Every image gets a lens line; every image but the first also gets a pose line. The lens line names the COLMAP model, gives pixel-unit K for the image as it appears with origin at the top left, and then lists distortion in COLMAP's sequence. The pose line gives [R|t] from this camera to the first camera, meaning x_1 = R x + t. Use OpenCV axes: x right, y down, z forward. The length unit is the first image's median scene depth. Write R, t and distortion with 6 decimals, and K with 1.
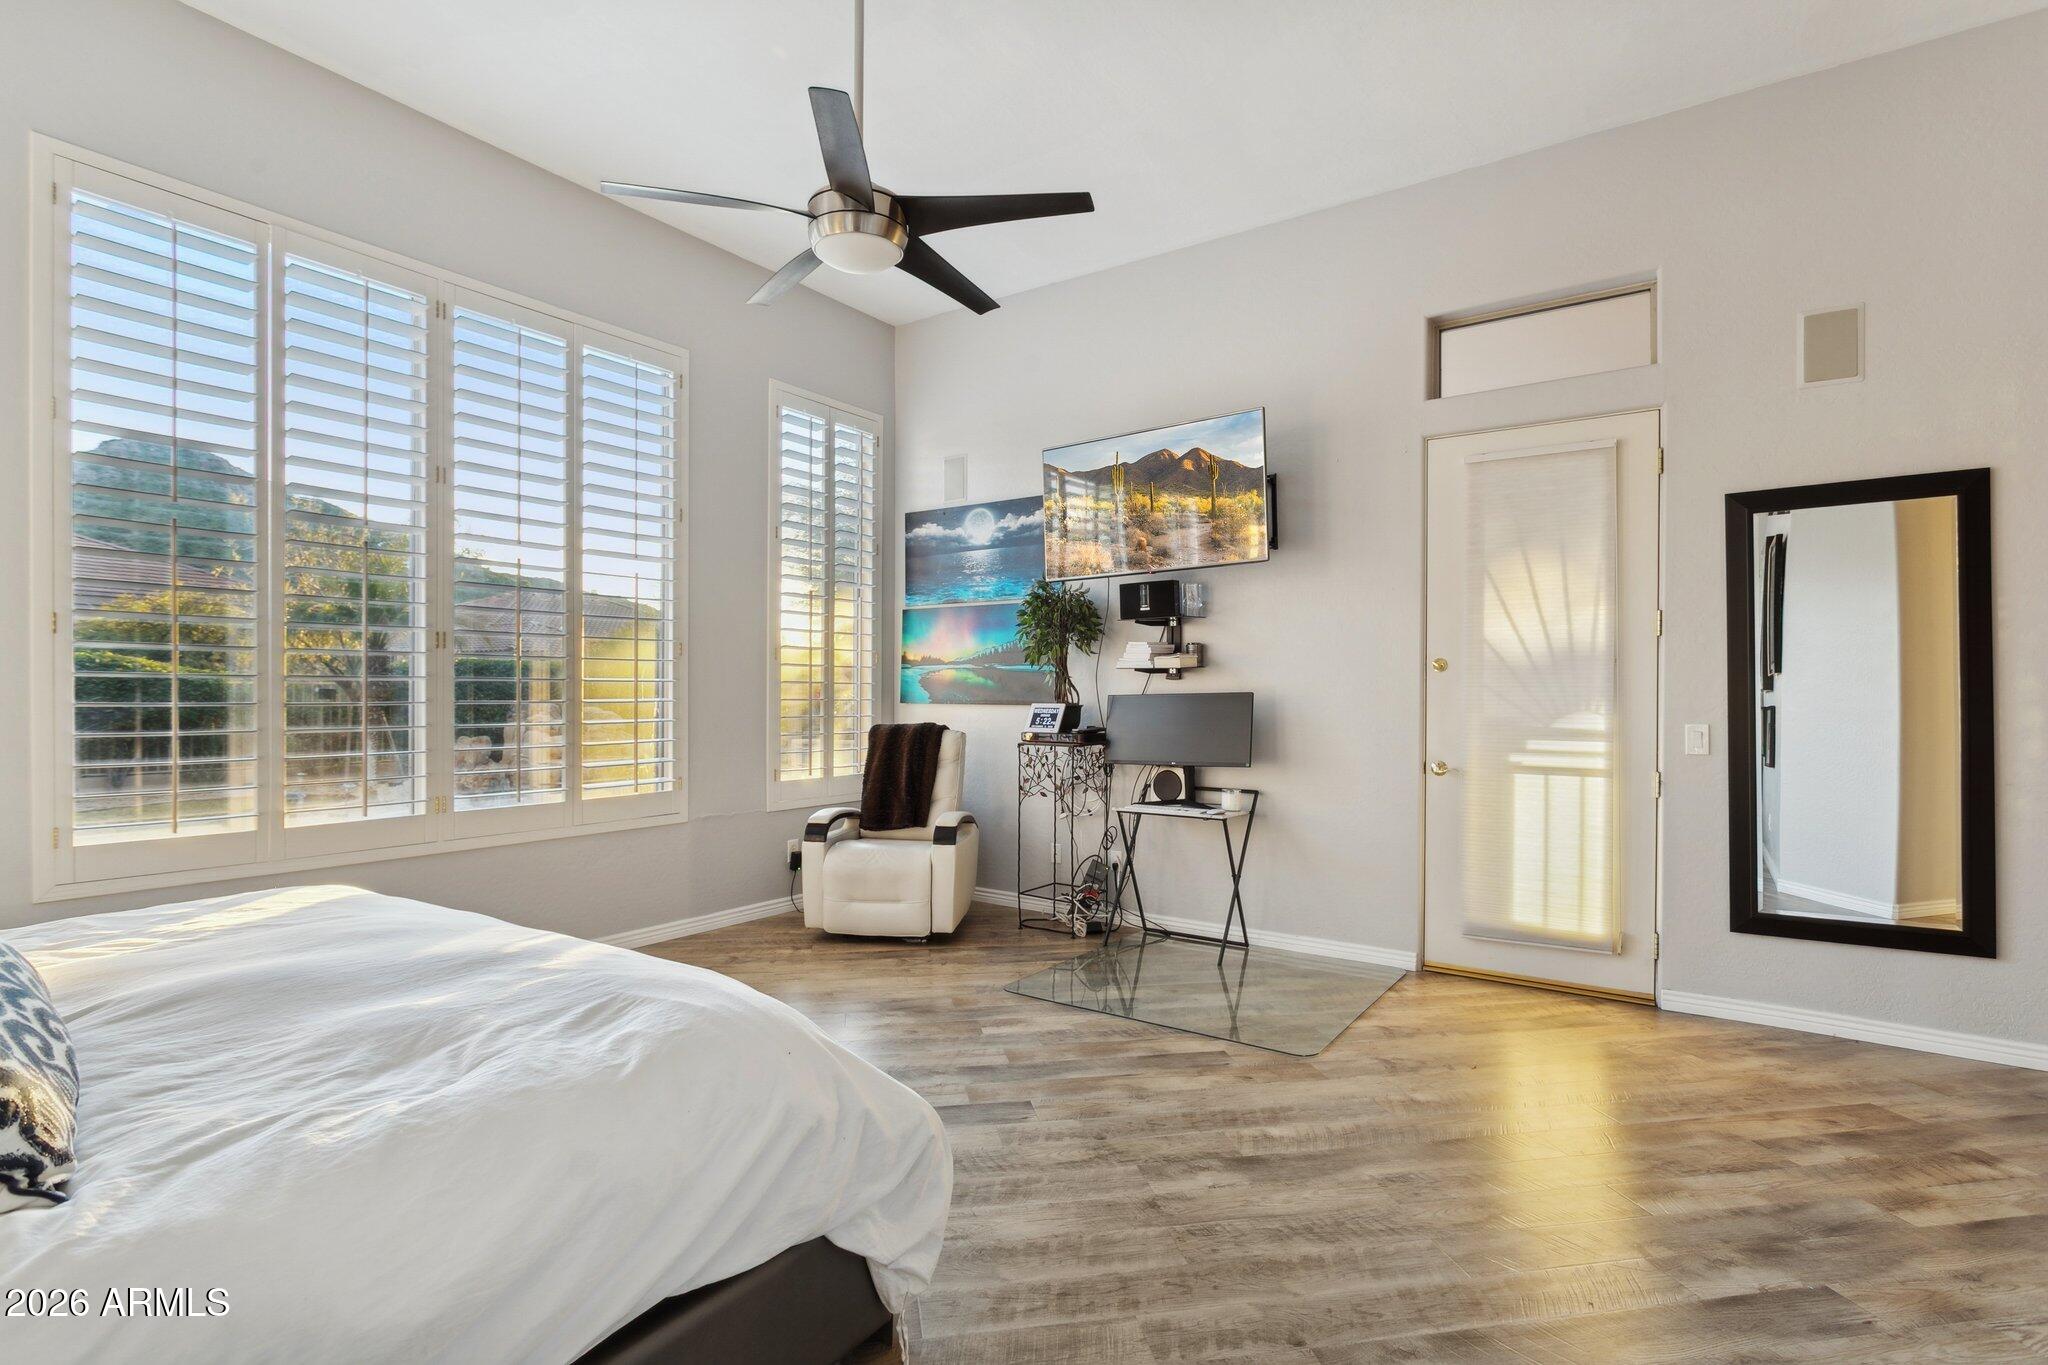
lens RADIAL K [[981.5, 0, 1021.6], [0, 981.5, 691.4], [0, 0, 1]] dist [-0.009532, 0.002139]
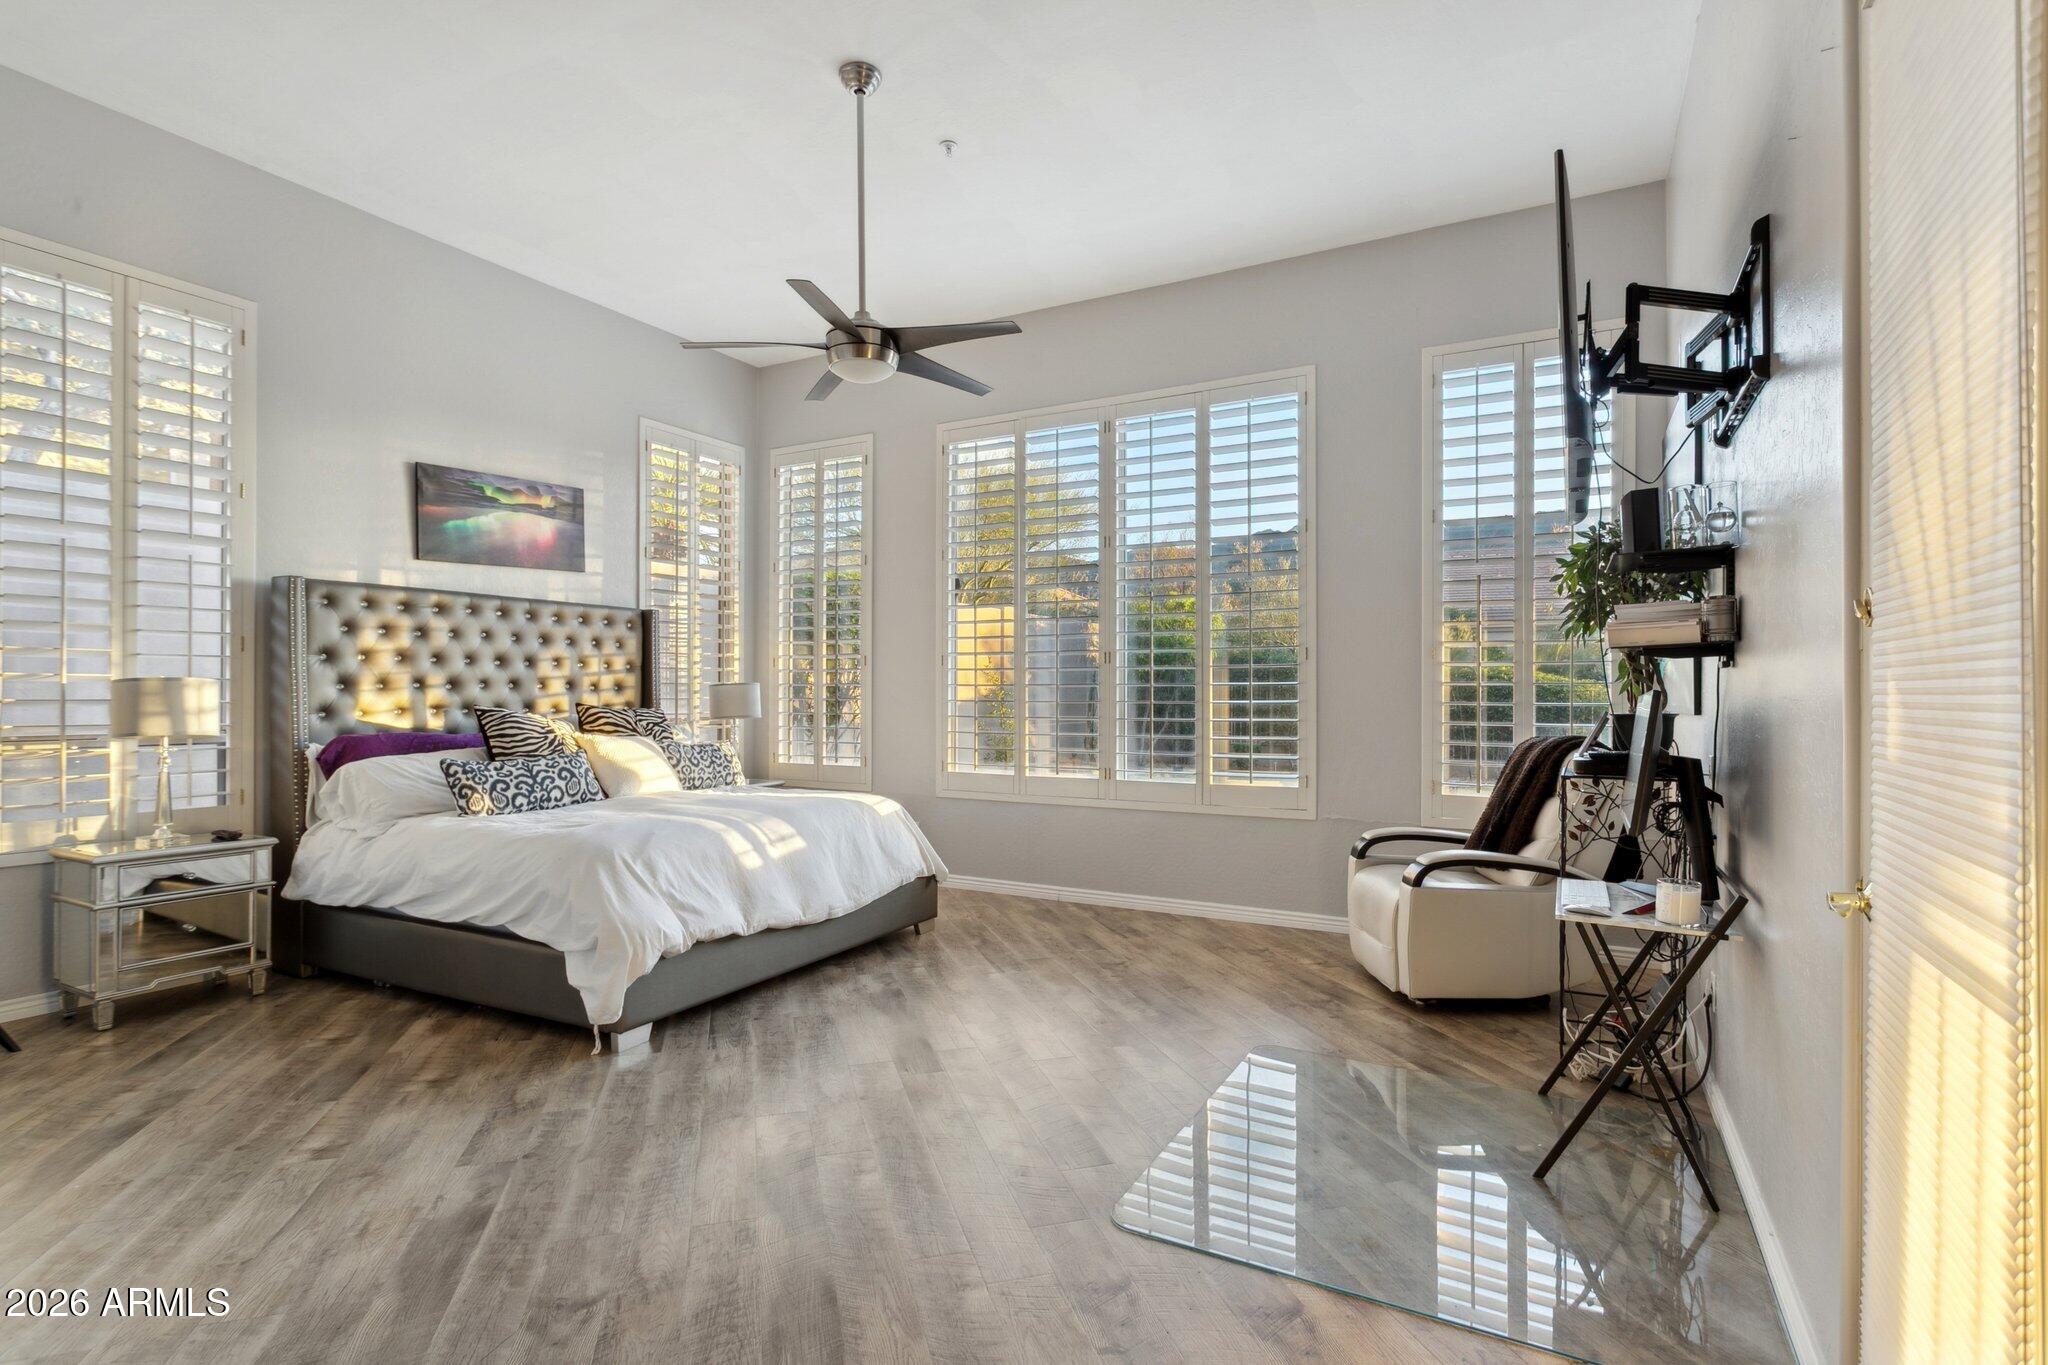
lens RADIAL K [[981.5, 0, 1021.6], [0, 981.5, 691.4], [0, 0, 1]] dist [-0.009532, 0.002139]
pose [[0.100625, -0.007211, -0.994898, 0.747291], [-0.000782, 0.999973, -0.007327, 0.006399], [0.994924, 0.001516, 0.100616, 0.668901]]
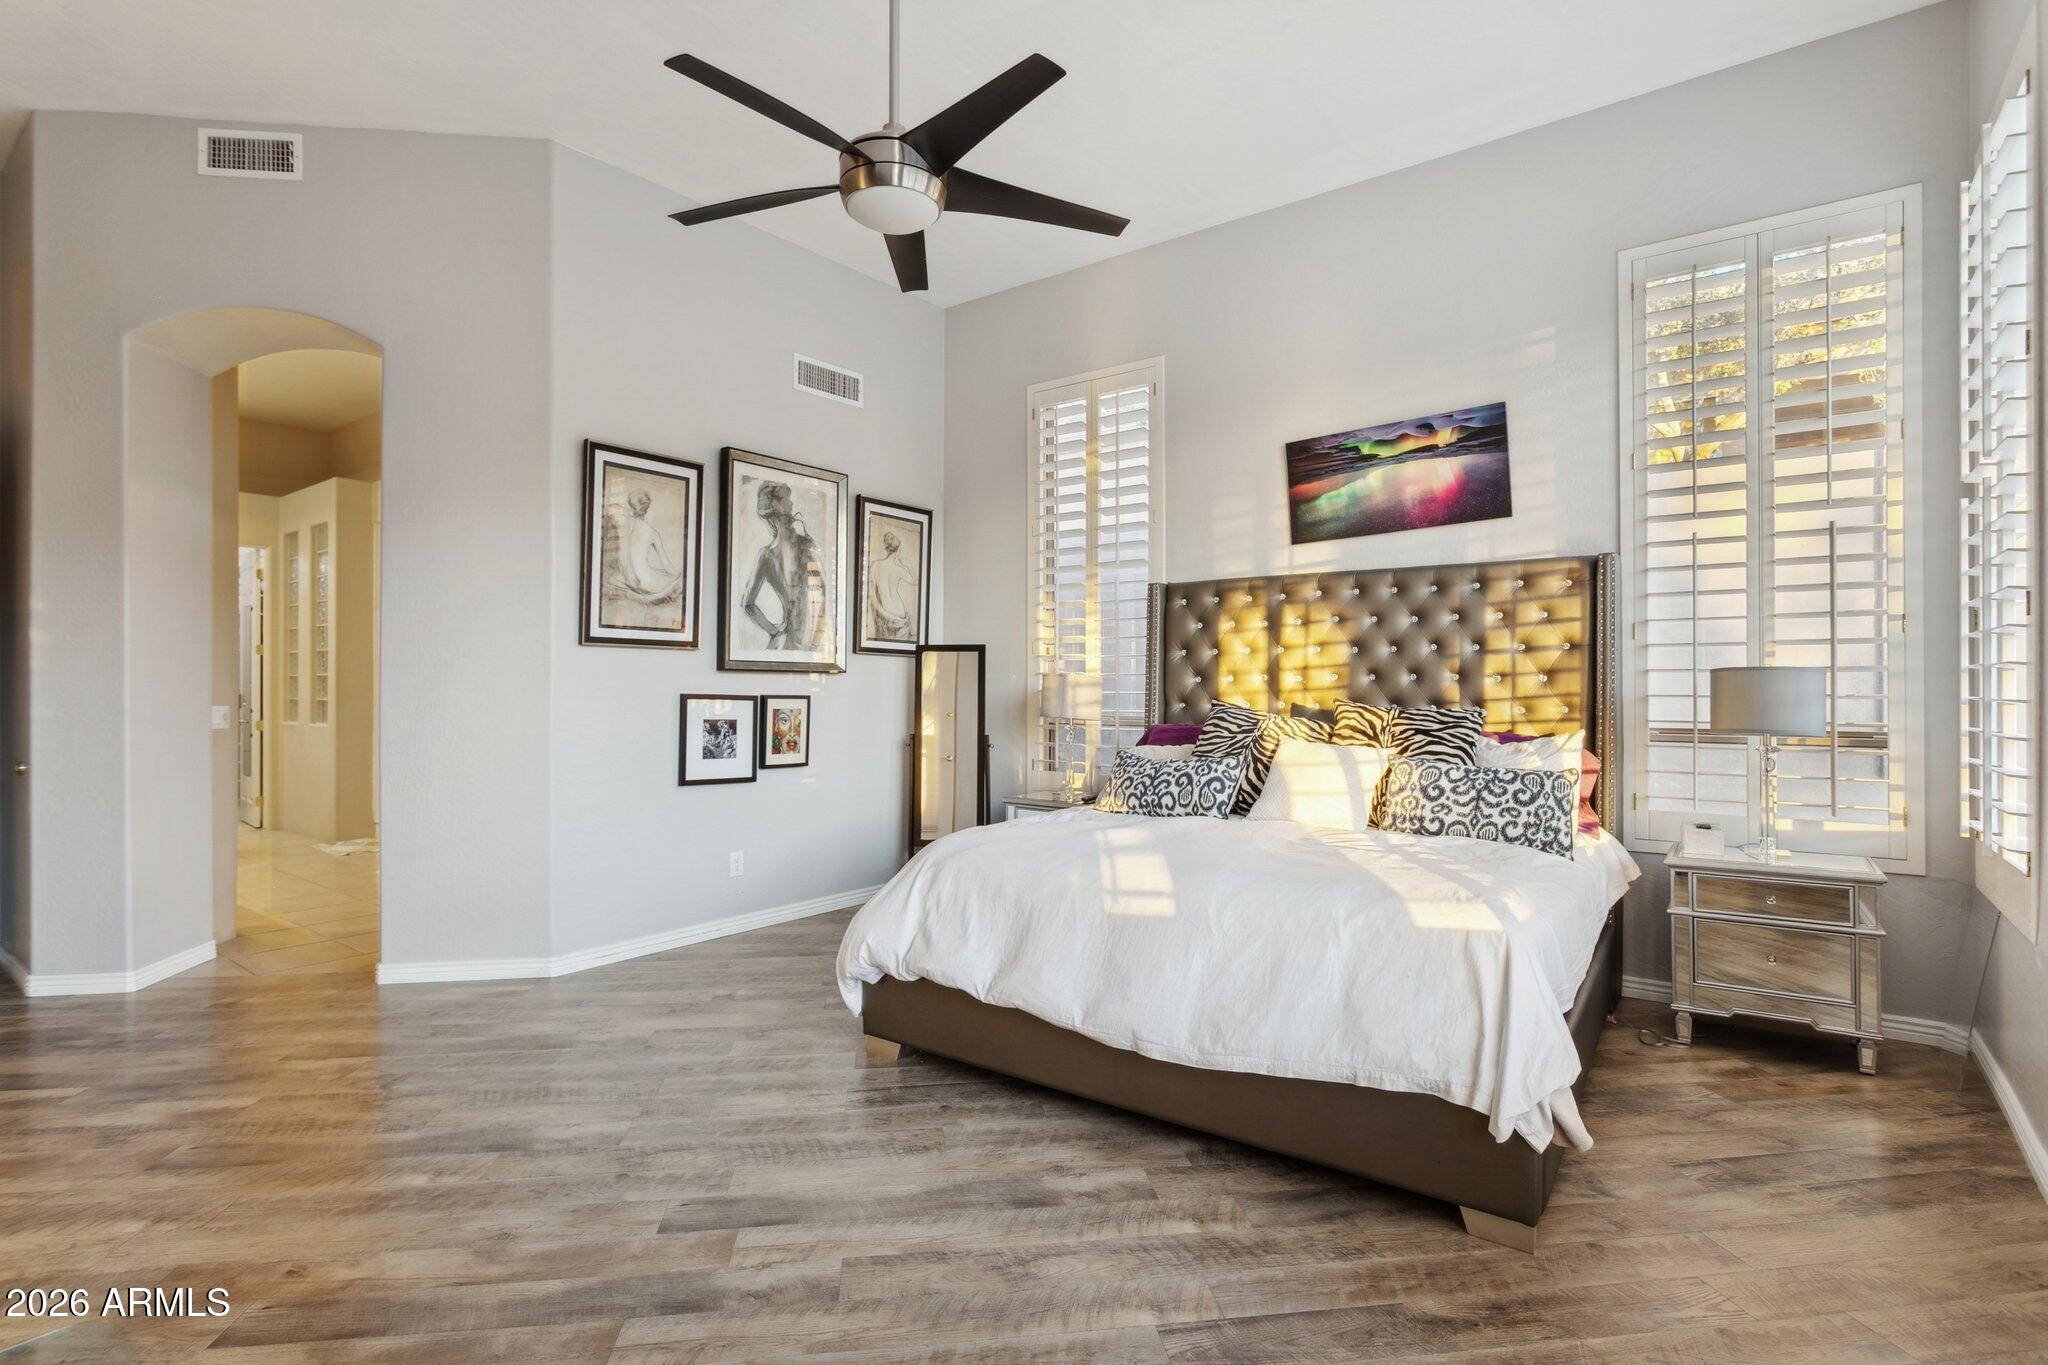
lens RADIAL K [[992.6, 0, 1024.0], [0, 992.6, 682.5], [0, 0, 1]] dist [-0.020151, 0.009807]
pose [[-0.998965, -0.005731, 0.045131, -0.206192], [-0.005742, 0.999984, -0.000109, -0.001098], [-0.045129, -0.000369, -0.998981, 1.189017]]
